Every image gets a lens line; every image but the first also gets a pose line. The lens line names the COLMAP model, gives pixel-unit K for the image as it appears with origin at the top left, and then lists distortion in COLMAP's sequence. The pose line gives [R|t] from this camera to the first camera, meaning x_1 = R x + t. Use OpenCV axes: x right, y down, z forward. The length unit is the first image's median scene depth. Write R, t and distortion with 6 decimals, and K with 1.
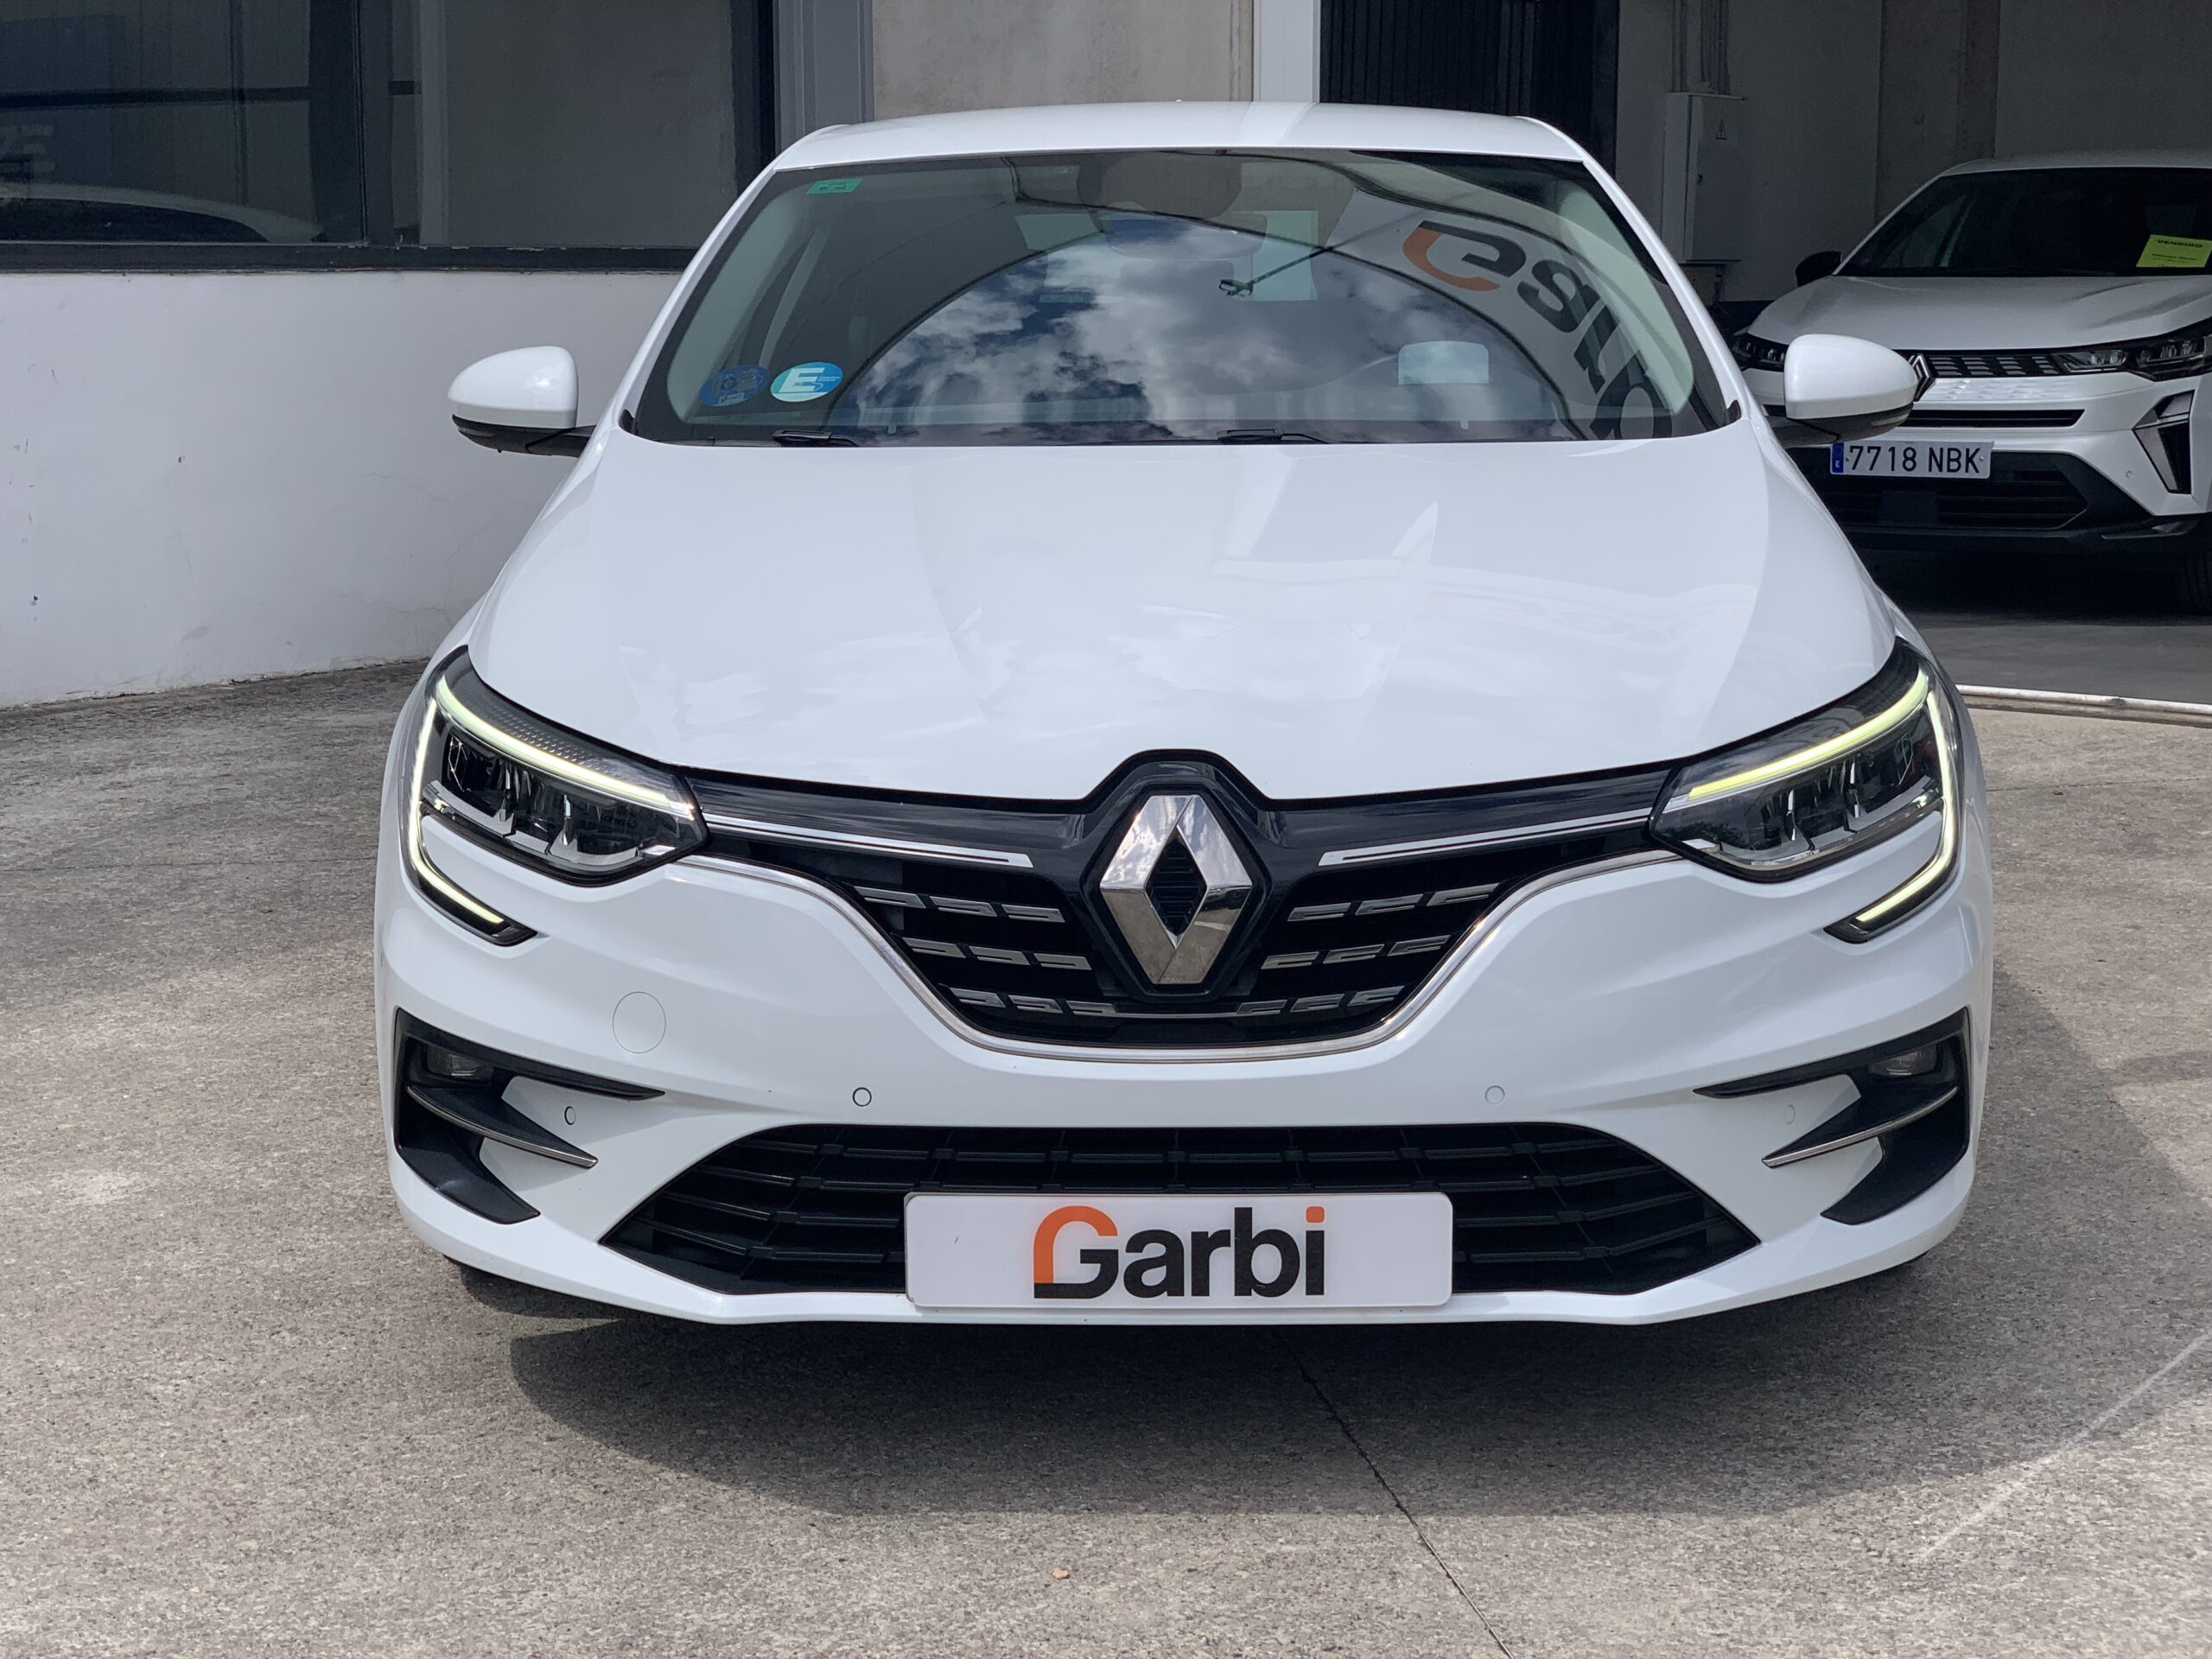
lens RADIAL K [[3298.7, 0, 1106.0], [0, 3298.7, 829.5], [0, 0, 1]] dist [0.116253, -0.375708]
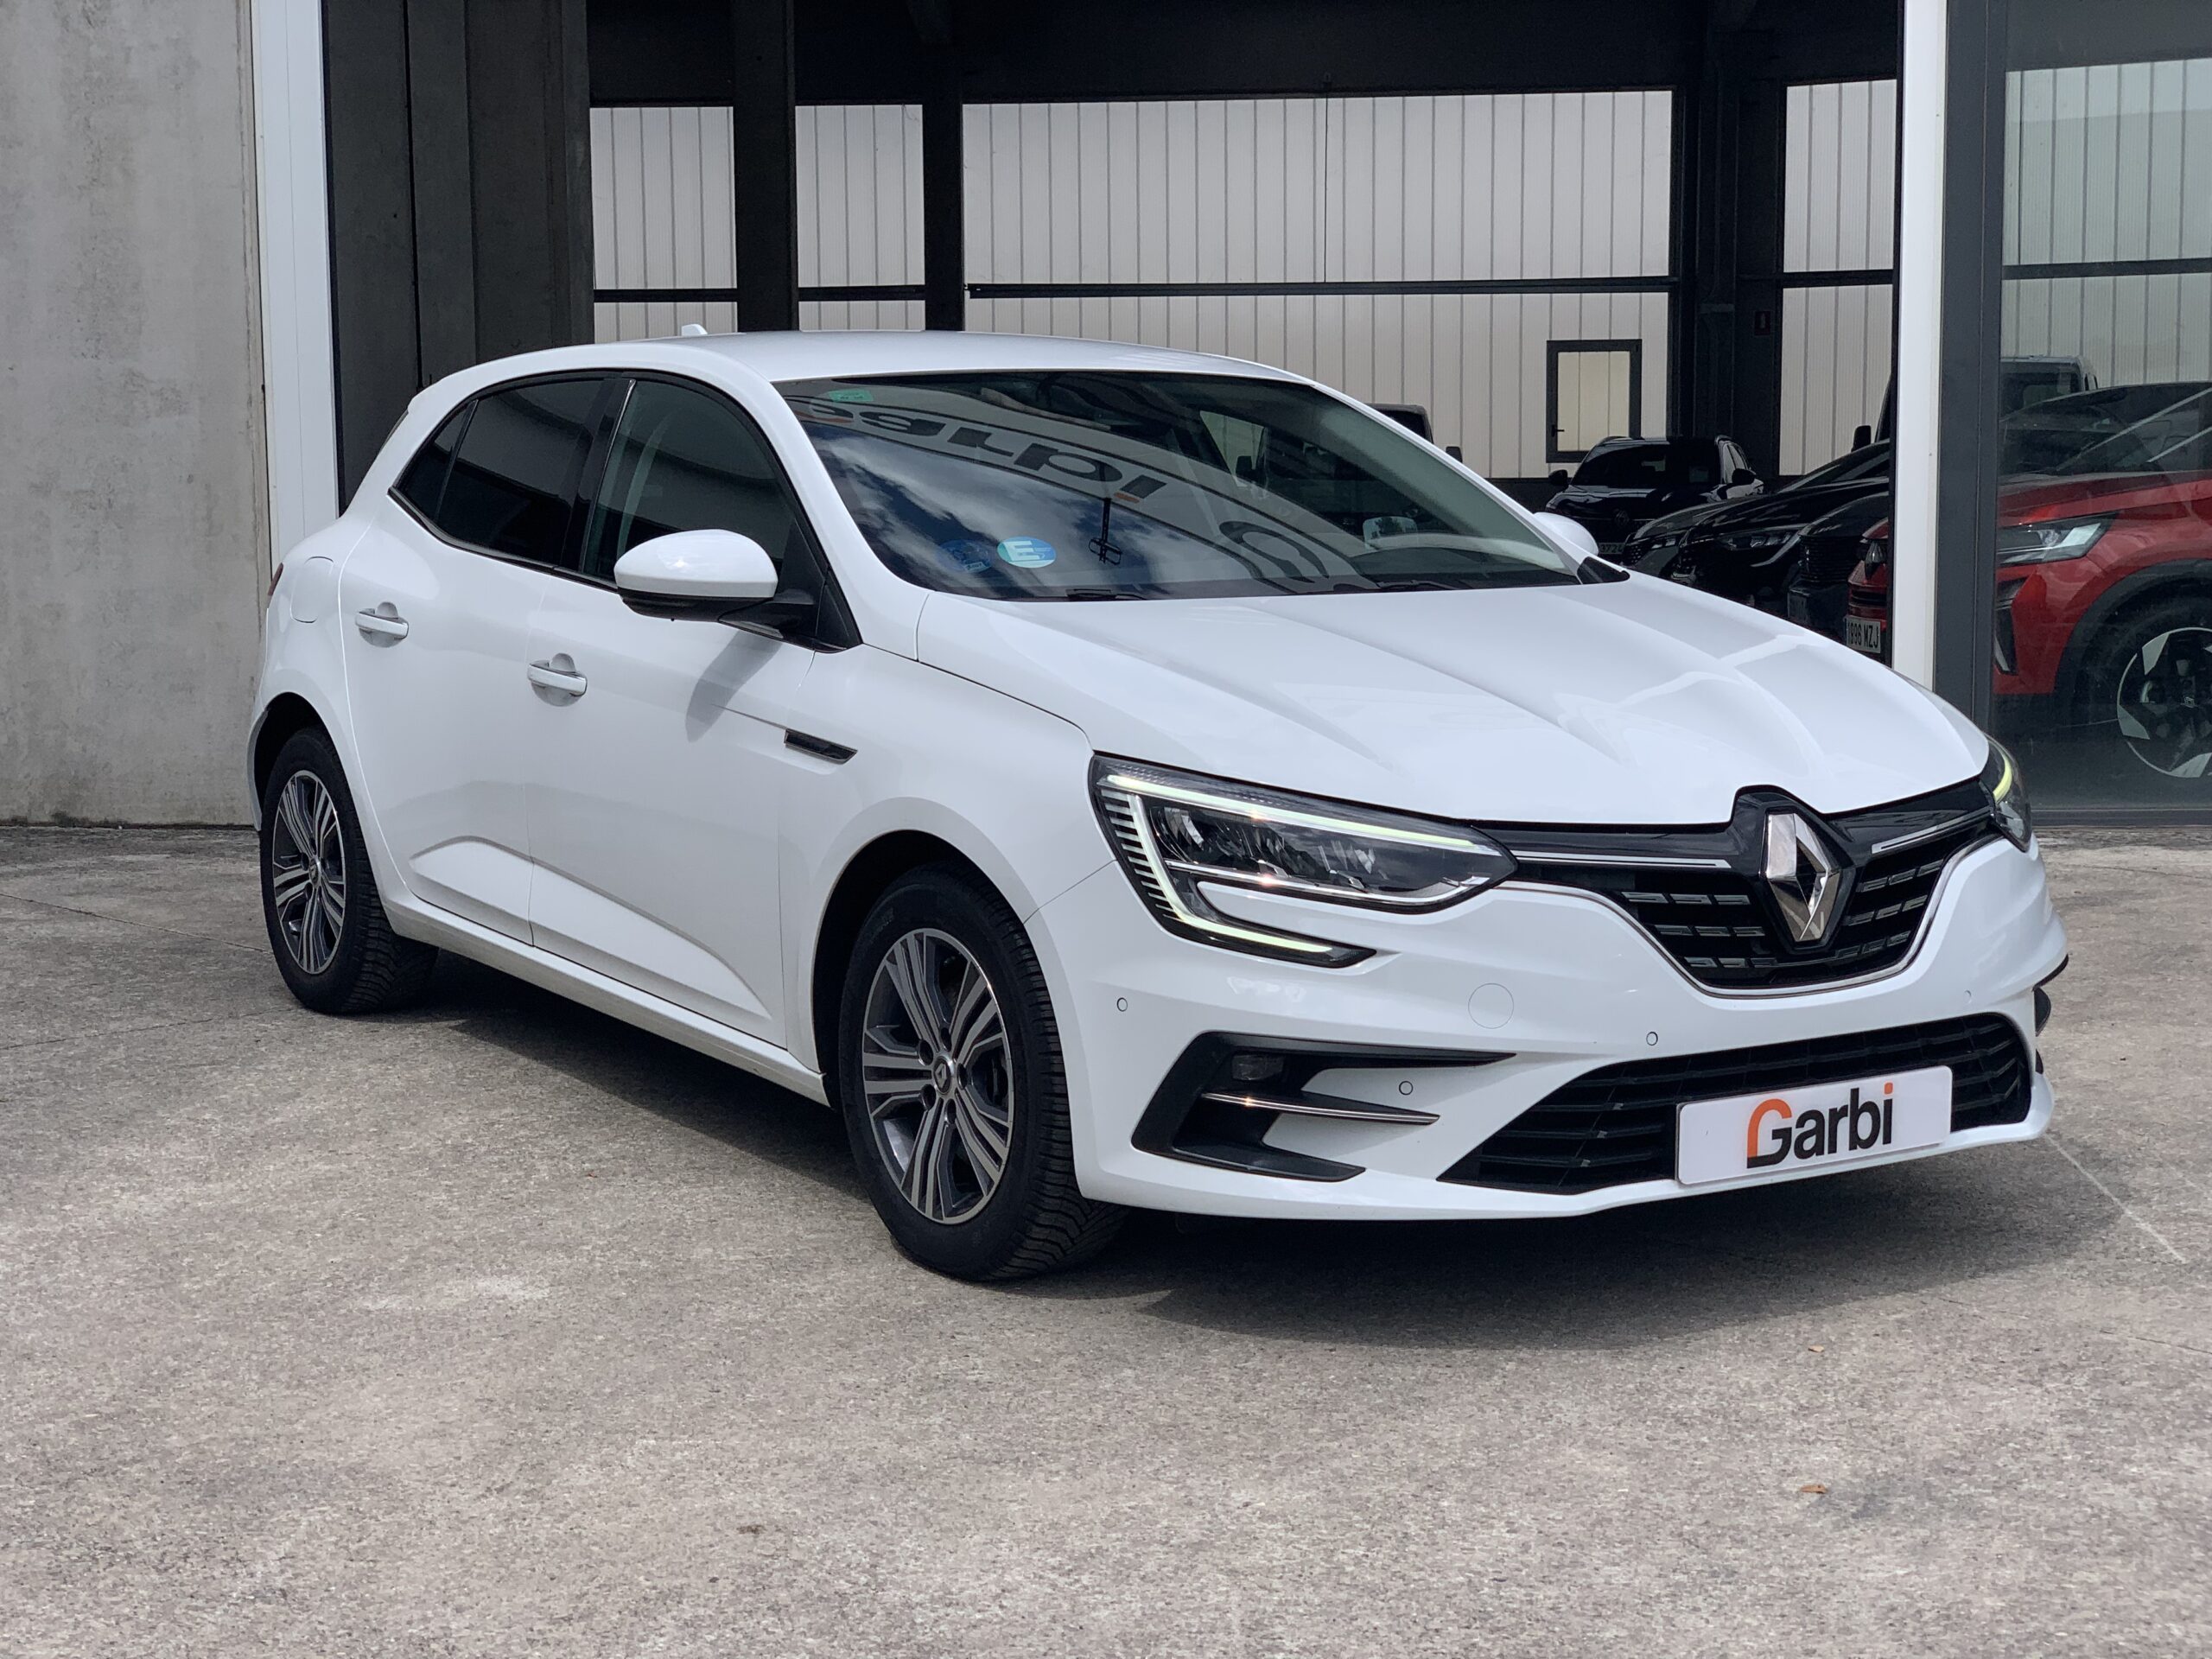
lens RADIAL K [[3298.7, 0, 1106.0], [0, 3298.7, 829.5], [0, 0, 1]] dist [0.116253, -0.375708]
pose [[0.826457, -0.062726, 0.559495, -1.046587], [0.096442, 0.994858, -0.030924, 0.013206], [-0.554679, 0.079516, 0.828256, -0.046473]]
